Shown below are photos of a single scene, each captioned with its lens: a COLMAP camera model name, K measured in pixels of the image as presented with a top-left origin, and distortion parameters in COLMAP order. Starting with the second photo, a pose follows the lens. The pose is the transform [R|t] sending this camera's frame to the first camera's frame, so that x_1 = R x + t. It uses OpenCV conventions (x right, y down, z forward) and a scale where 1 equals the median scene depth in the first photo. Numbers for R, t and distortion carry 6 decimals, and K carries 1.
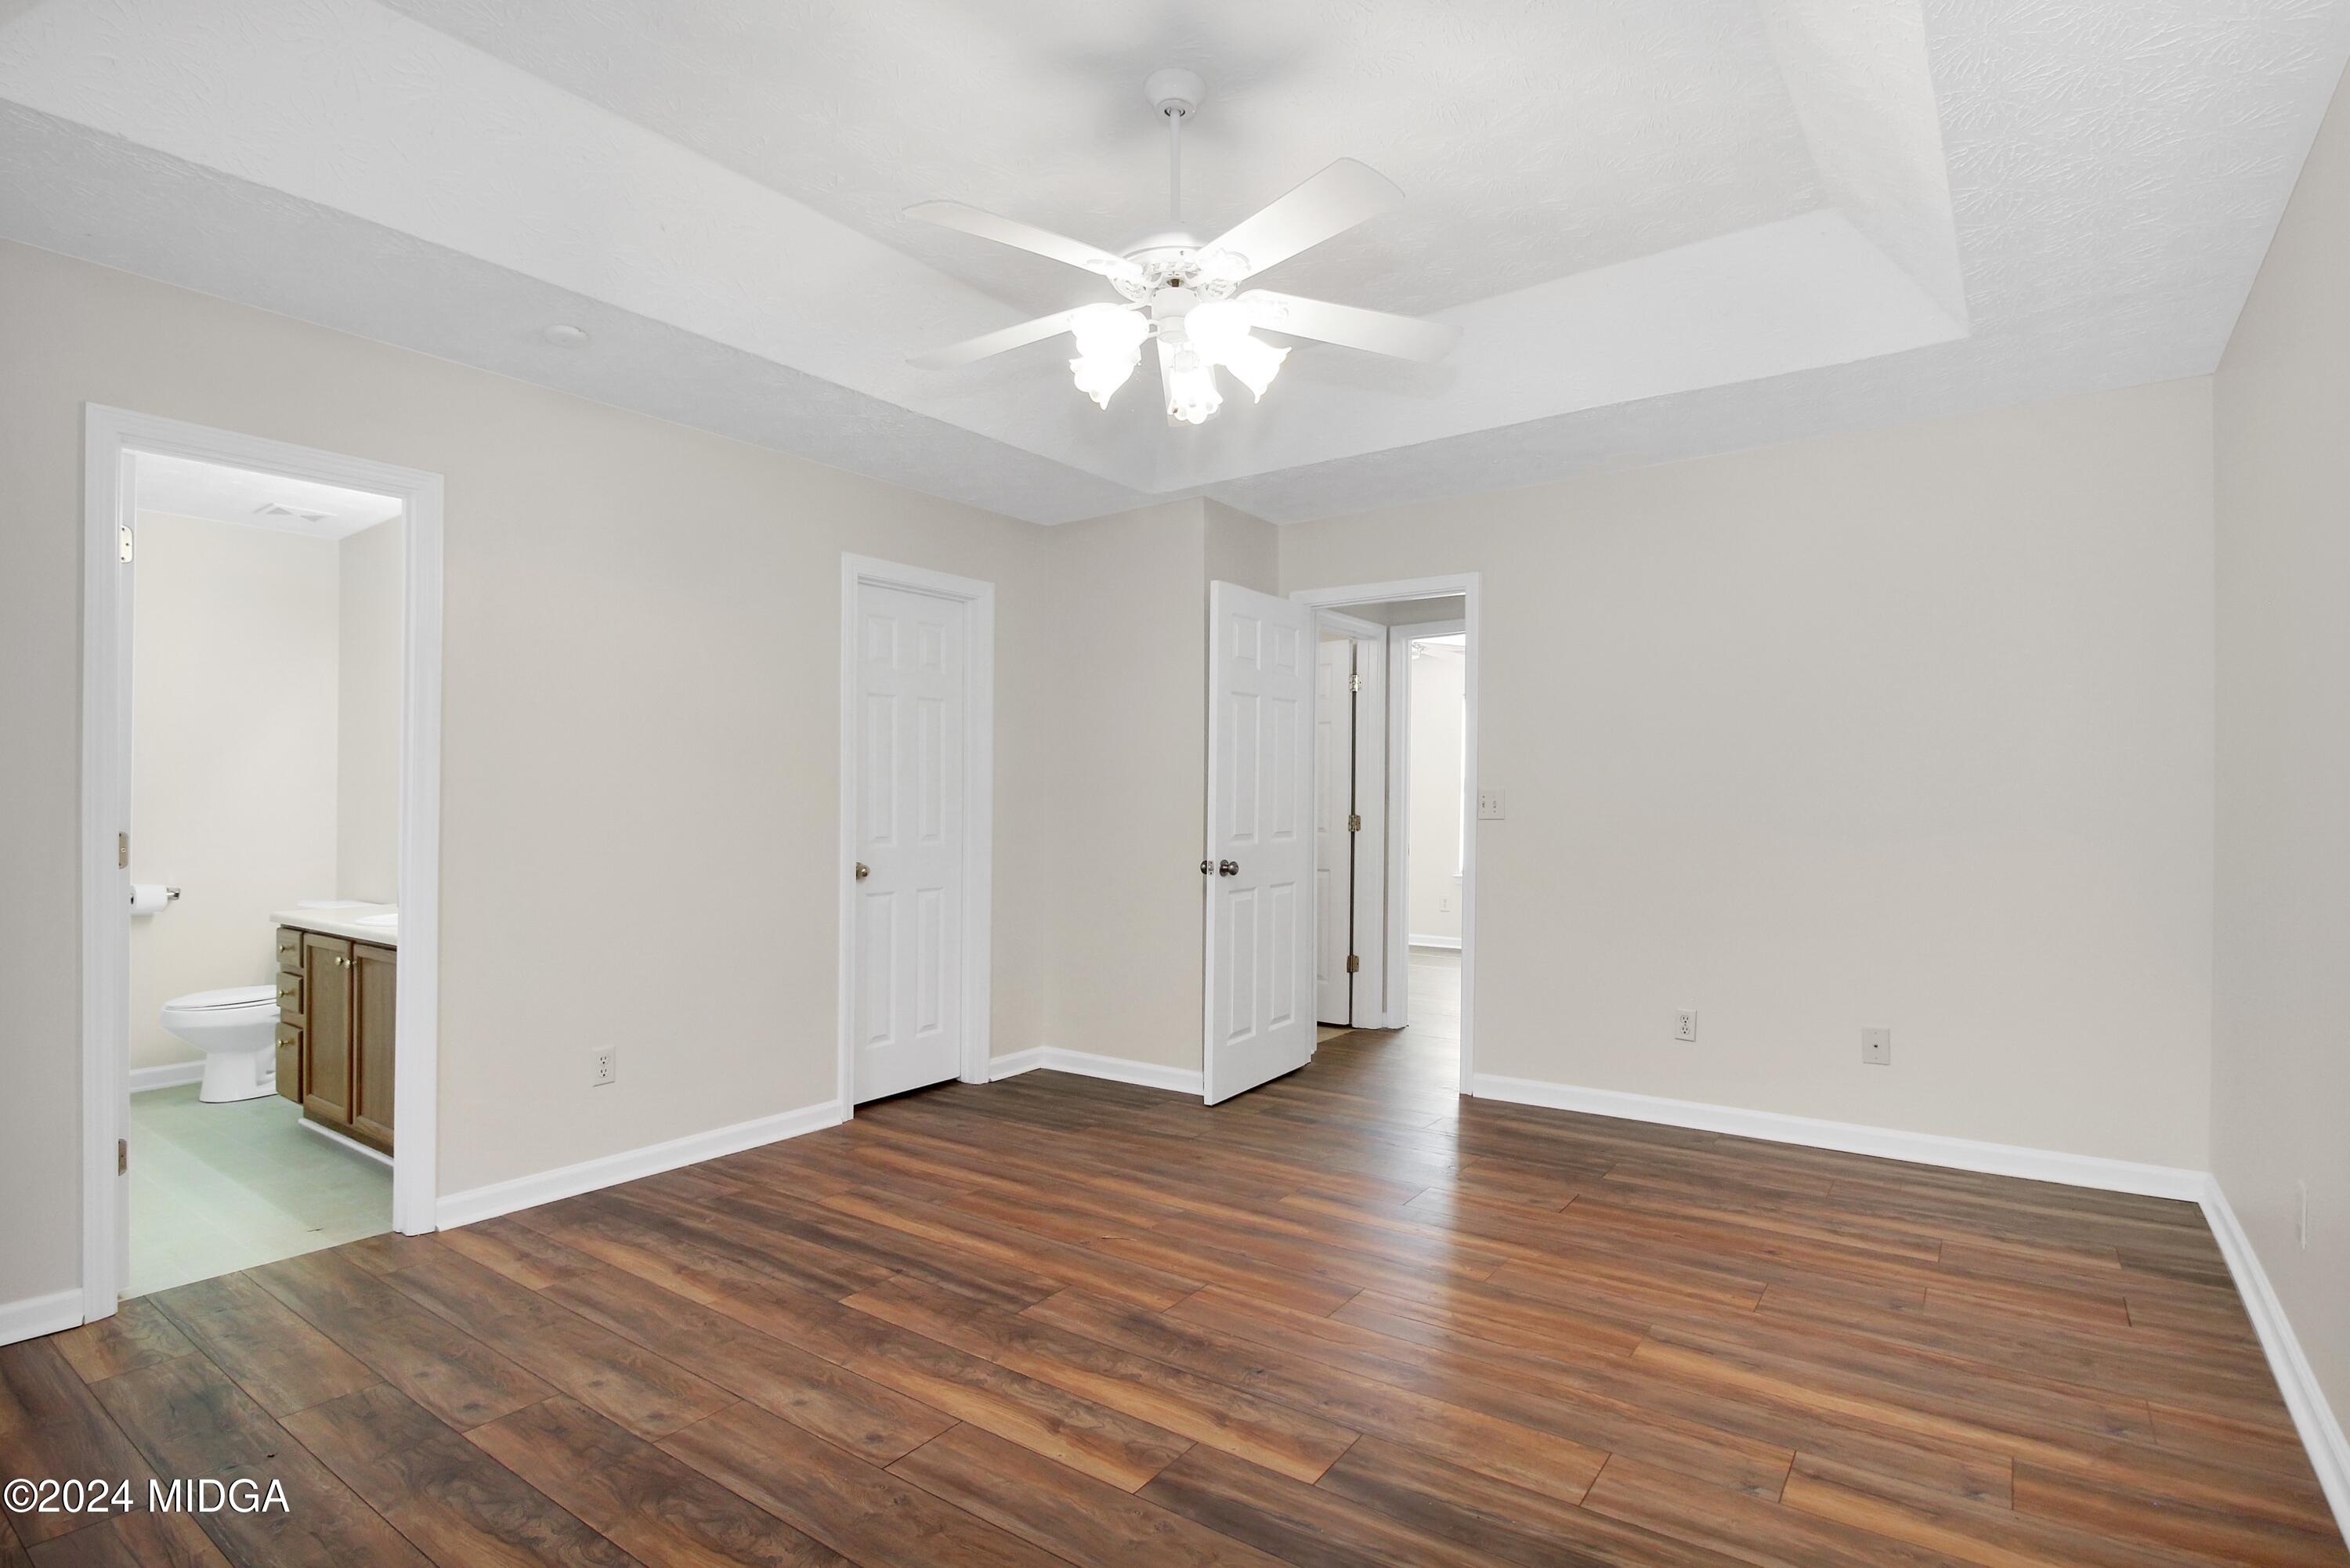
lens RADIAL K [[1147.2, 0, 1168.6], [0, 1147.2, 787.2], [0, 0, 1]] dist [-0.001492, -0.015464]
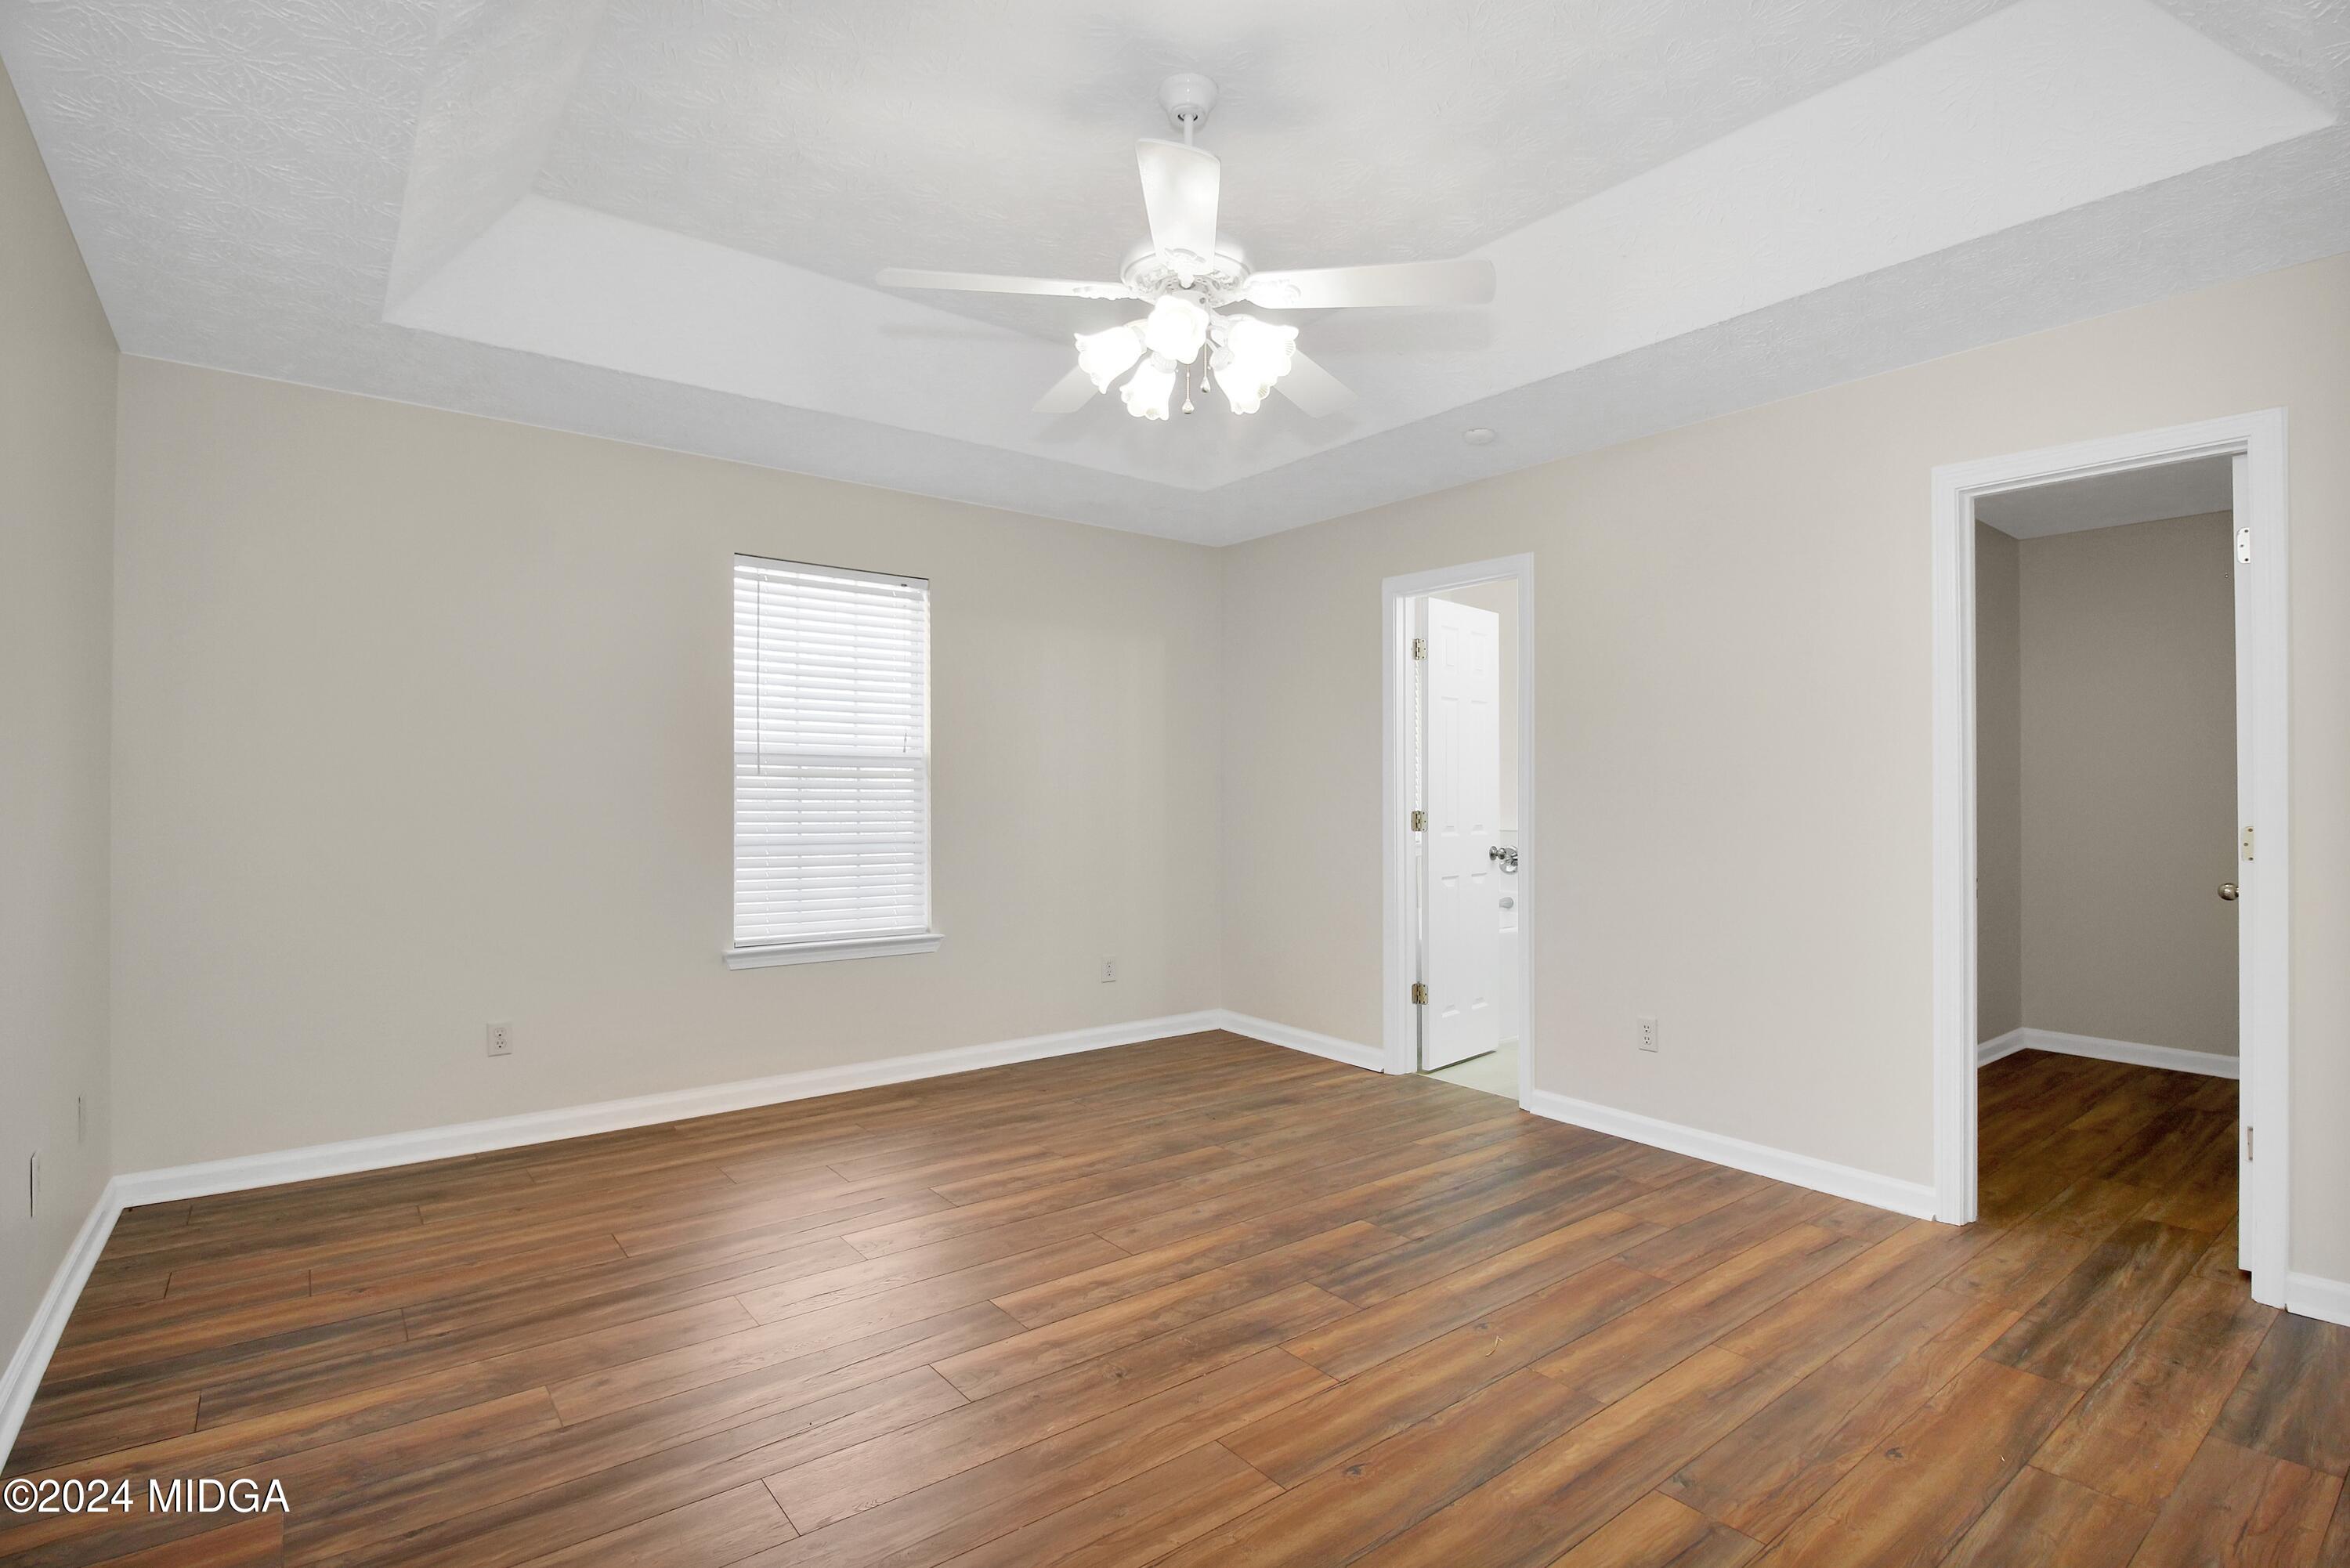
lens RADIAL K [[1147.2, 0, 1168.6], [0, 1147.2, 787.2], [0, 0, 1]] dist [-0.001492, -0.015464]
pose [[-0.299317, -0.001616, -0.954152, 0.827746], [0.014042, 0.999883, -0.006098, 0.020215], [0.954050, -0.015224, -0.299259, 1.121044]]
